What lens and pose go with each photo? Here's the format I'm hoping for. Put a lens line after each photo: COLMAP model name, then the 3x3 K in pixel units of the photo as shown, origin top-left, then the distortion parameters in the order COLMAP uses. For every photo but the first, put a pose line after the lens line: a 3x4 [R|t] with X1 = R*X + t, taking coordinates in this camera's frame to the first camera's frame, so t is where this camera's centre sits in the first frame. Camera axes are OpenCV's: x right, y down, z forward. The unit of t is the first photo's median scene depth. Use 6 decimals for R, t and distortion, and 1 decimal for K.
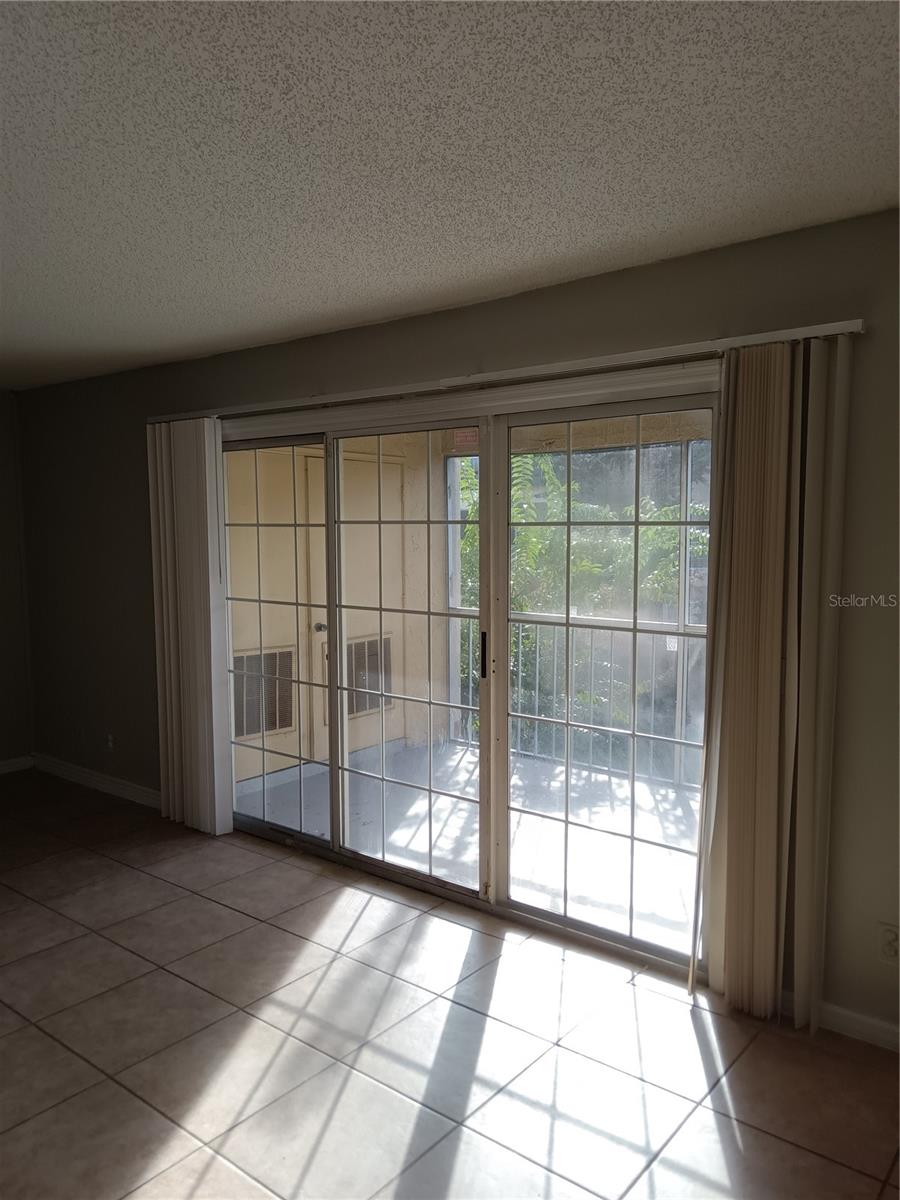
lens RADIAL K [[886.4, 0, 449.0], [0, 886.4, 594.4], [0, 0, 1]] dist [0.040127, -0.039244]
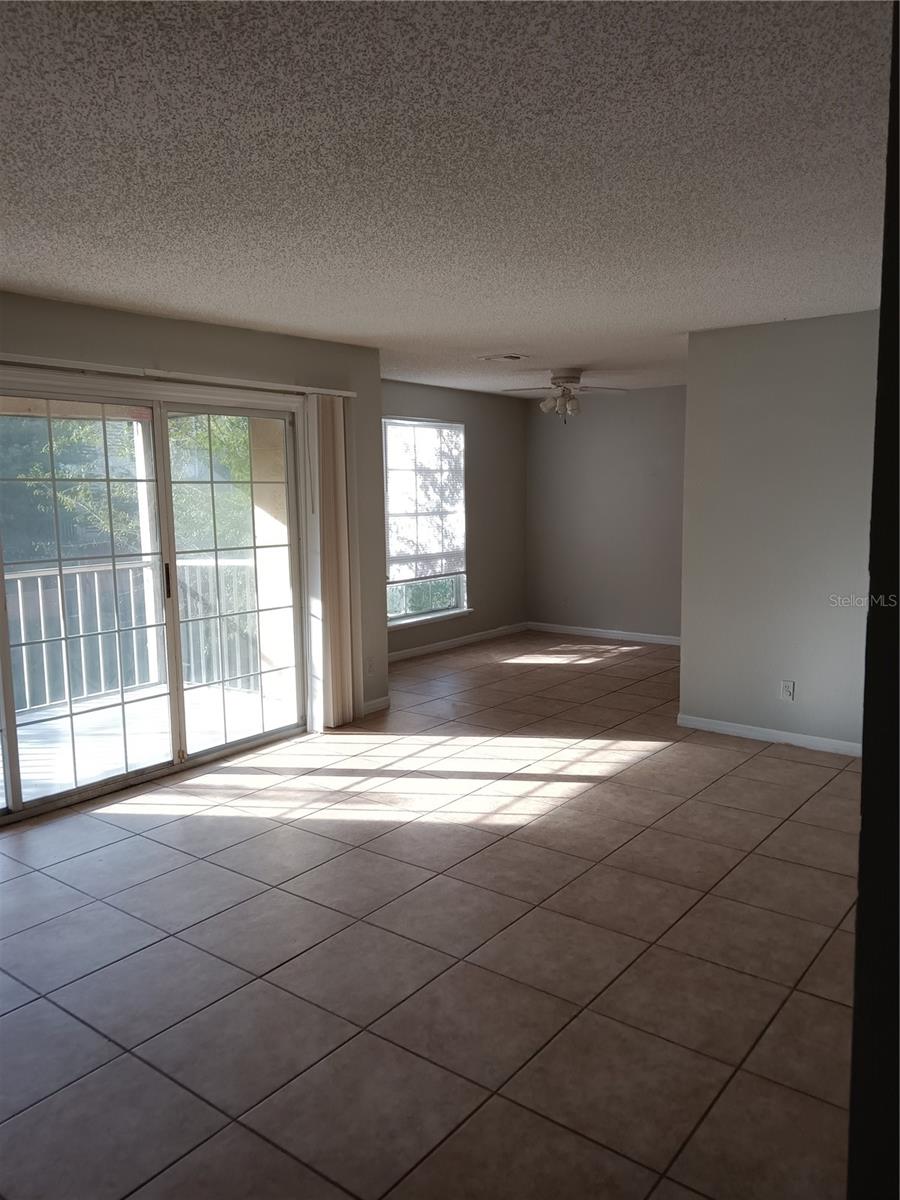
lens RADIAL K [[886.4, 0, 452.2], [0, 886.4, 604.7], [0, 0, 1]] dist [0.040127, -0.039244]
pose [[-0.021293, -0.118418, 0.992735, -1.576845], [0.096725, 0.988059, 0.119935, -0.019502], [-0.995083, 0.098576, -0.009585, 0.711344]]
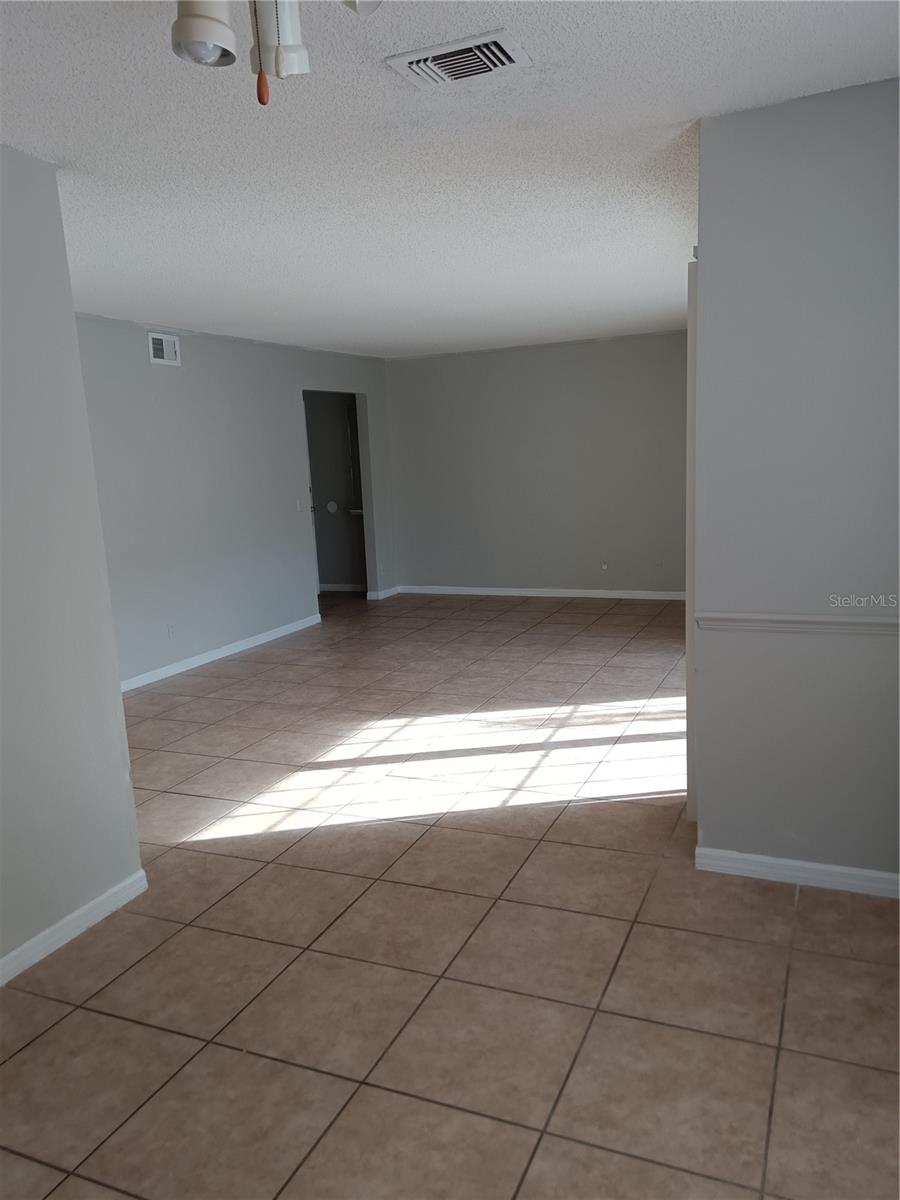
lens RADIAL K [[886.4, 0, 446.4], [0, 886.4, 601.0], [0, 0, 1]] dist [0.040127, -0.039244]
pose [[0.258370, 0.157509, -0.953119, 1.358462], [-0.028783, 0.987436, 0.155377, -0.007222], [0.965617, -0.012711, 0.259658, 0.309128]]
